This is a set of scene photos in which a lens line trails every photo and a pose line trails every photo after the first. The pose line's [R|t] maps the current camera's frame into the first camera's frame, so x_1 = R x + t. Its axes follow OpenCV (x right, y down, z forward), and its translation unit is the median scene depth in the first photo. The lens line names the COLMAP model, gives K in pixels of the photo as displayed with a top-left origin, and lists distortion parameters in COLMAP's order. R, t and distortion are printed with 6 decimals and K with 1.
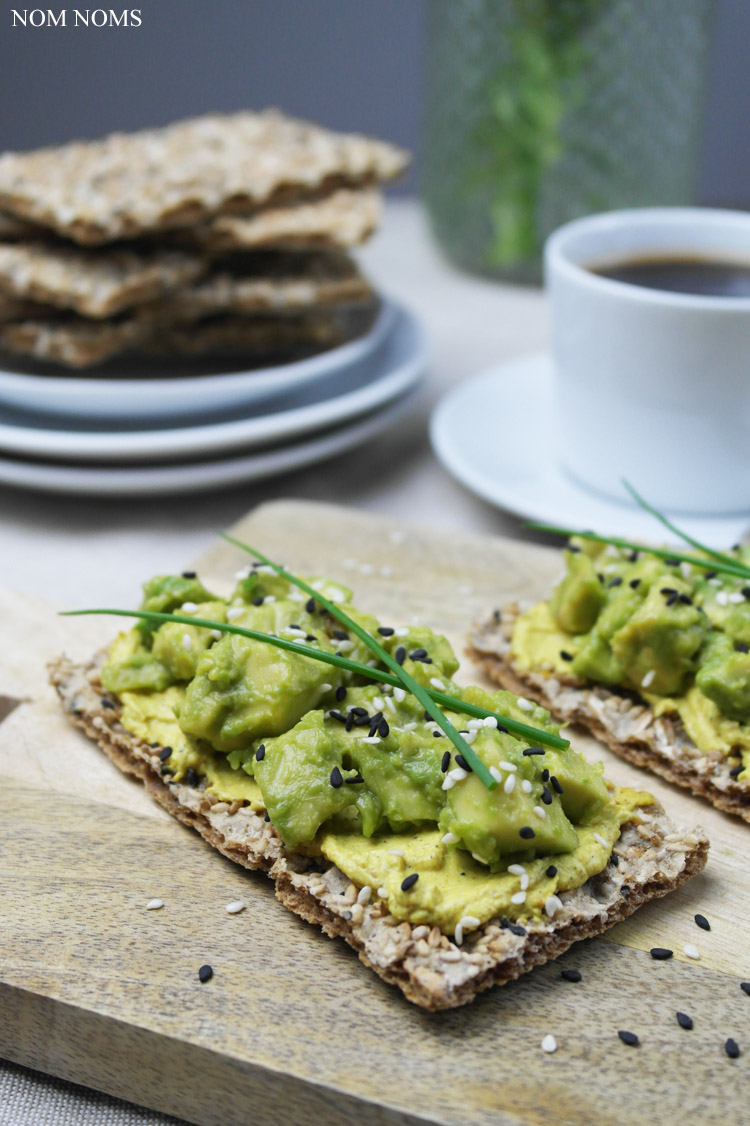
lens RADIAL K [[1650.5, 0, 375.0], [0, 1650.5, 563.0], [0, 0, 1]] dist [0.013399, 0.005648]
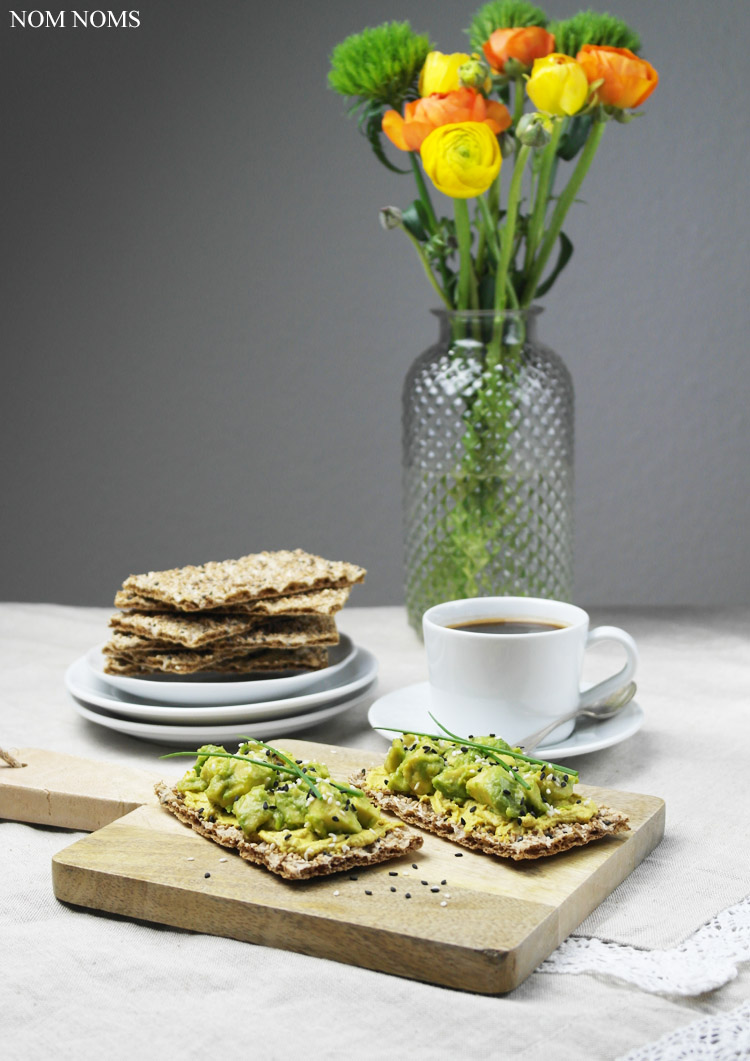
lens RADIAL K [[1679.2, 0, 375.0], [0, 1679.2, 530.5], [0, 0, 1]] dist [0.024379, 0.021010]
pose [[0.995595, -0.015941, -0.092391, 0.354084], [-0.010561, 0.960102, -0.279452, 0.408743], [0.093160, 0.279197, 0.955704, -1.399461]]
